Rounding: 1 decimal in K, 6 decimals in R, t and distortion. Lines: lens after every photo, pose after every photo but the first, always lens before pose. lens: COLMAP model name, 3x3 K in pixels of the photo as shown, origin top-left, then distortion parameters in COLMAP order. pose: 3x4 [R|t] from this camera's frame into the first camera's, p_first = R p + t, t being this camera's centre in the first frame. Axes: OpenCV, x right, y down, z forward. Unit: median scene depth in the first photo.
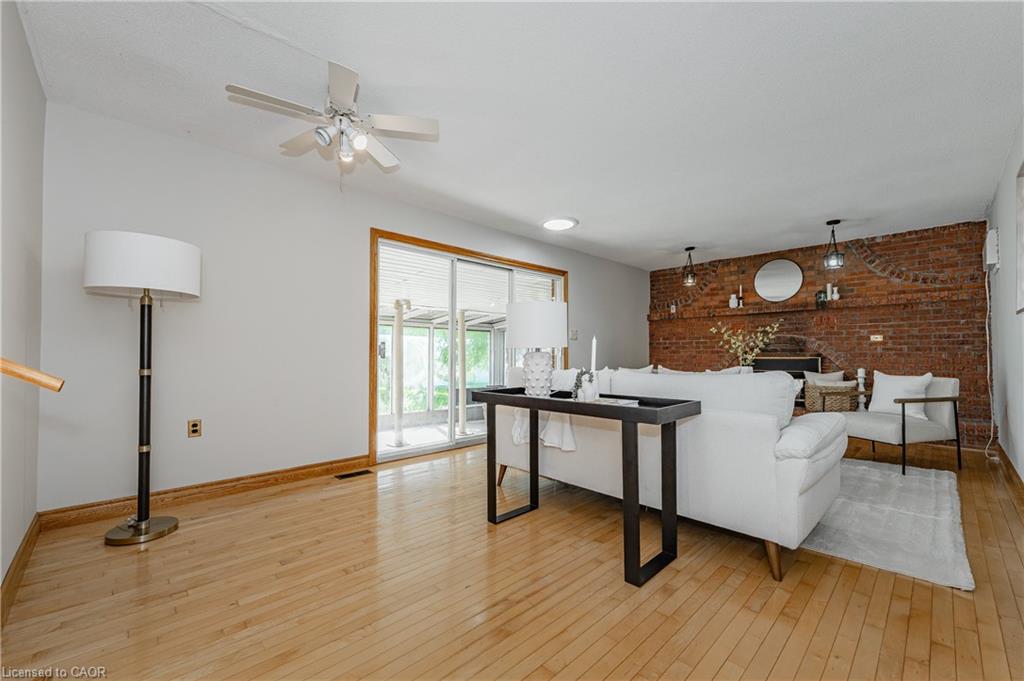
lens RADIAL K [[415.0, 0, 512.0], [0, 415.0, 340.5], [0, 0, 1]] dist [0.000905, -0.000007]
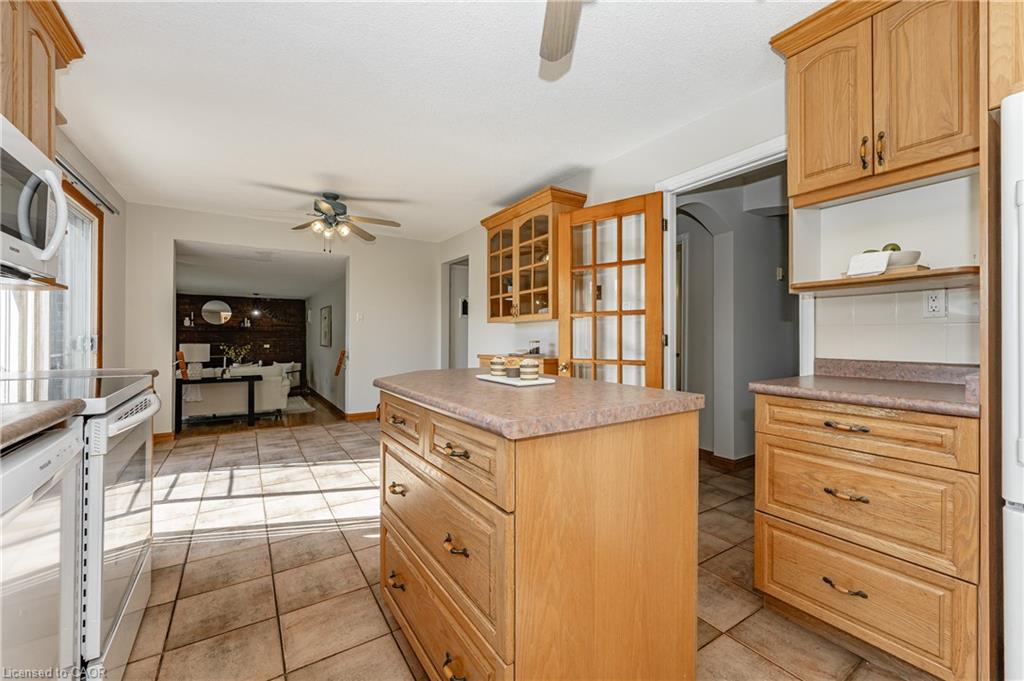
lens RADIAL K [[415.0, 0, 512.0], [0, 415.0, 340.5], [0, 0, 1]] dist [0.000905, -0.000007]
pose [[0.184643, 0.002431, 0.982803, -0.977934], [-0.022043, 0.999756, 0.001668, -0.066130], [-0.982558, -0.021972, 0.184651, -0.624265]]
